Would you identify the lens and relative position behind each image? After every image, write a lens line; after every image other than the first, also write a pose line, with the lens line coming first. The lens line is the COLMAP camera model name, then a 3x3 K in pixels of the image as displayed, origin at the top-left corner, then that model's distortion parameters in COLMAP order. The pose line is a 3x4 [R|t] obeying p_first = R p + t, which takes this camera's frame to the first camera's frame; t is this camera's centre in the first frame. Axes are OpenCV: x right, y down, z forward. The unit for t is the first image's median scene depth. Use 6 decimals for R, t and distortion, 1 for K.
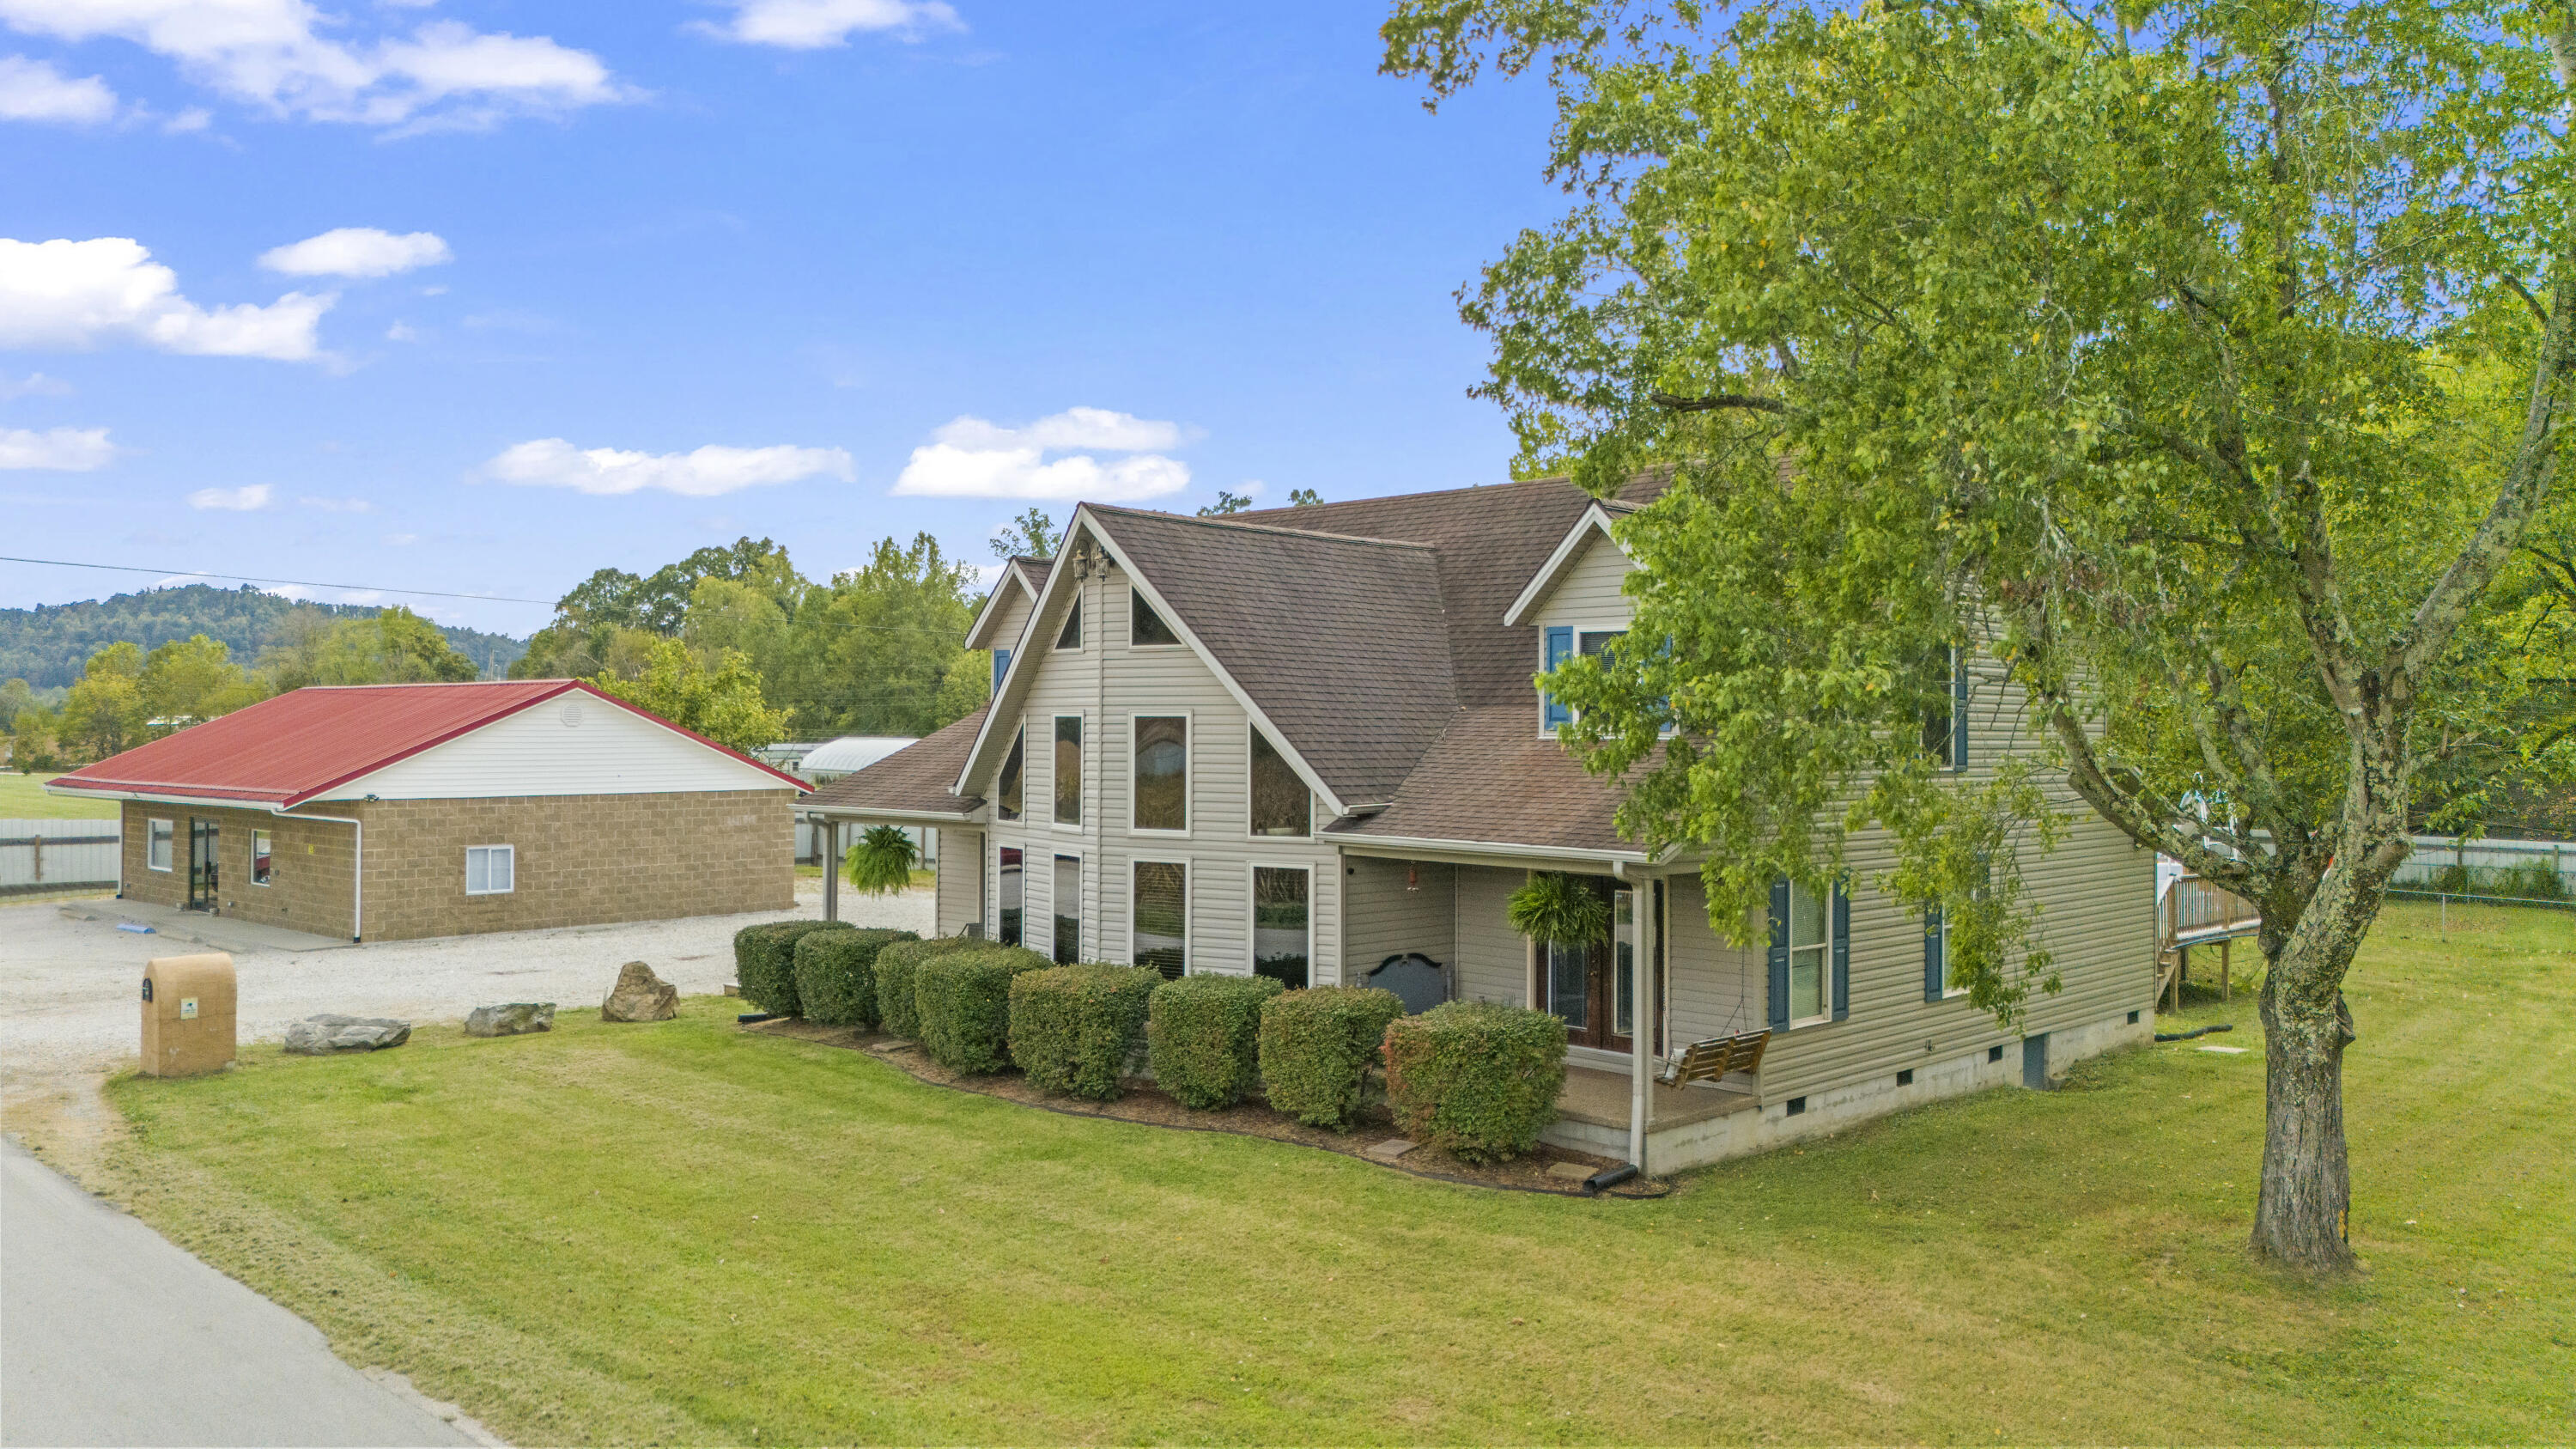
lens RADIAL K [[1870.4, 0, 1296.8], [0, 1870.4, 721.1], [0, 0, 1]] dist [0.059719, -0.030495]
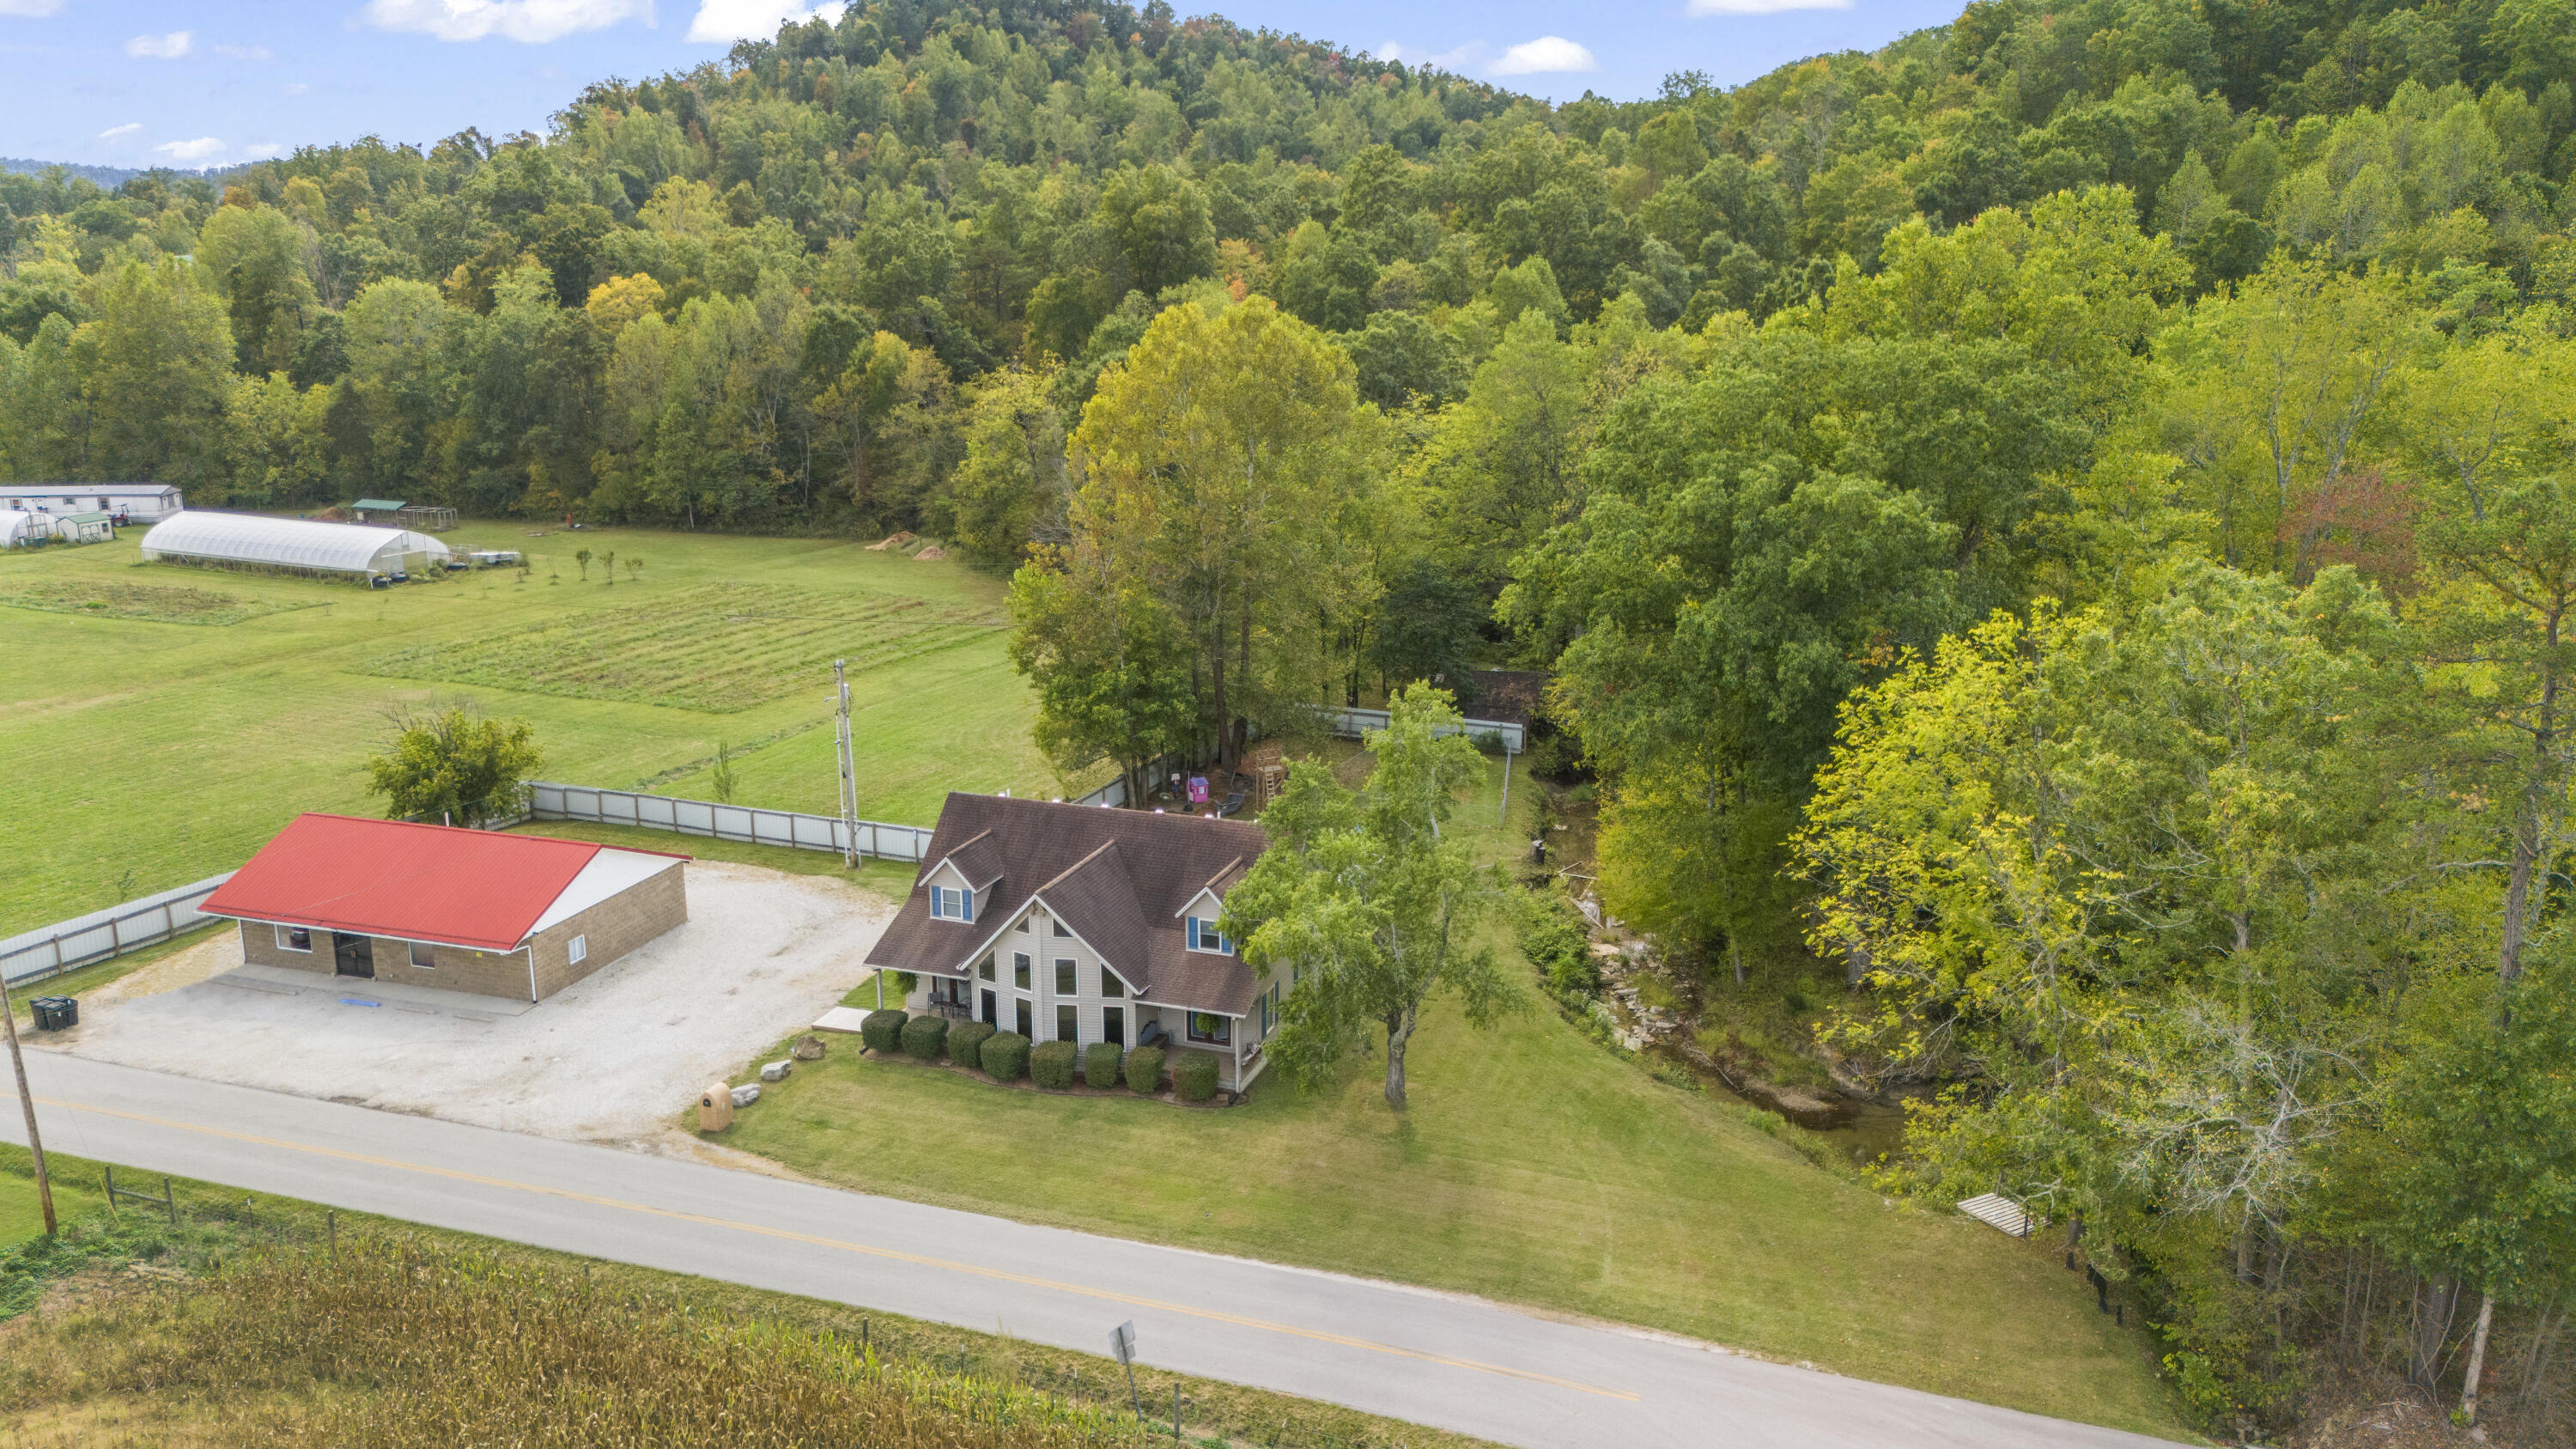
lens RADIAL K [[1870.4, 0, 1295.7], [0, 1870.4, 723.1], [0, 0, 1]] dist [0.059719, -0.030495]
pose [[0.911996, -0.099491, 0.397951, -0.900101], [-0.000043, 0.970117, 0.242637, -1.105926], [-0.410200, -0.221301, 0.884739, -1.723503]]
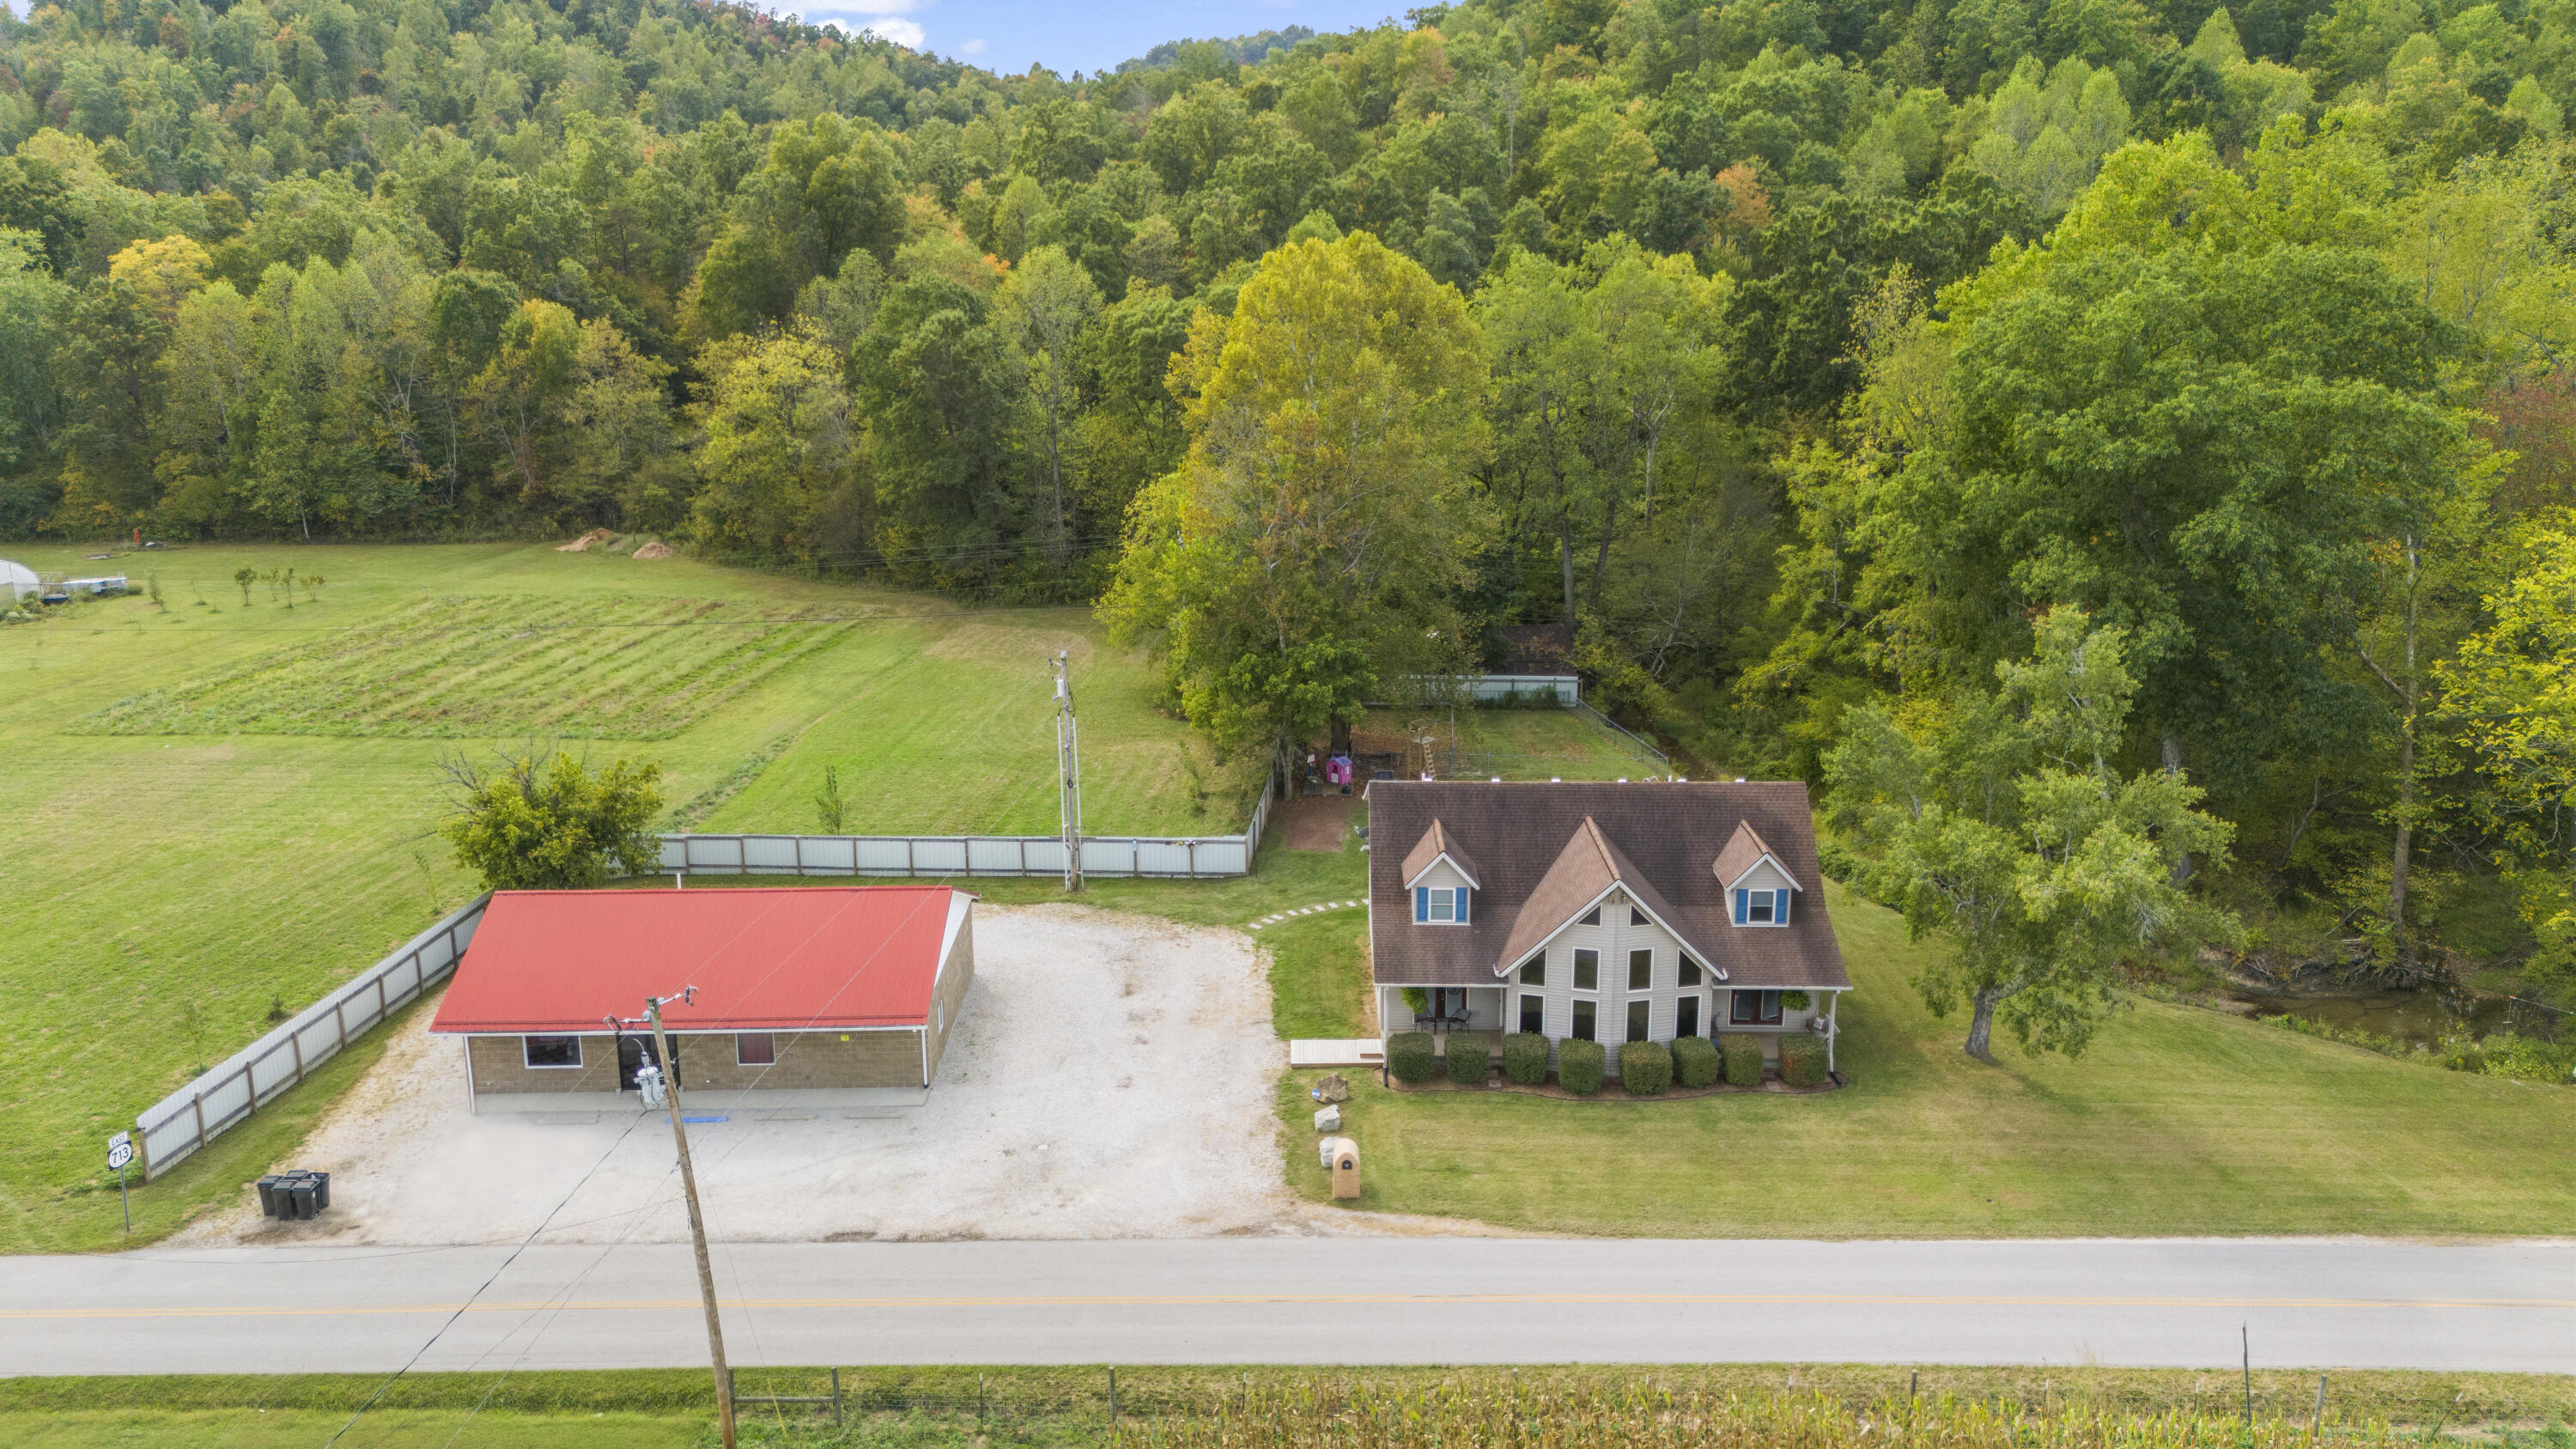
lens RADIAL K [[1870.4, 0, 1285.8], [0, 1870.4, 719.7], [0, 0, 1]] dist [0.059719, -0.030495]
pose [[0.732132, -0.173973, 0.658571, -2.169165], [0.004856, 0.968142, 0.250353, -1.001280], [-0.681145, -0.180094, 0.709653, -0.490101]]
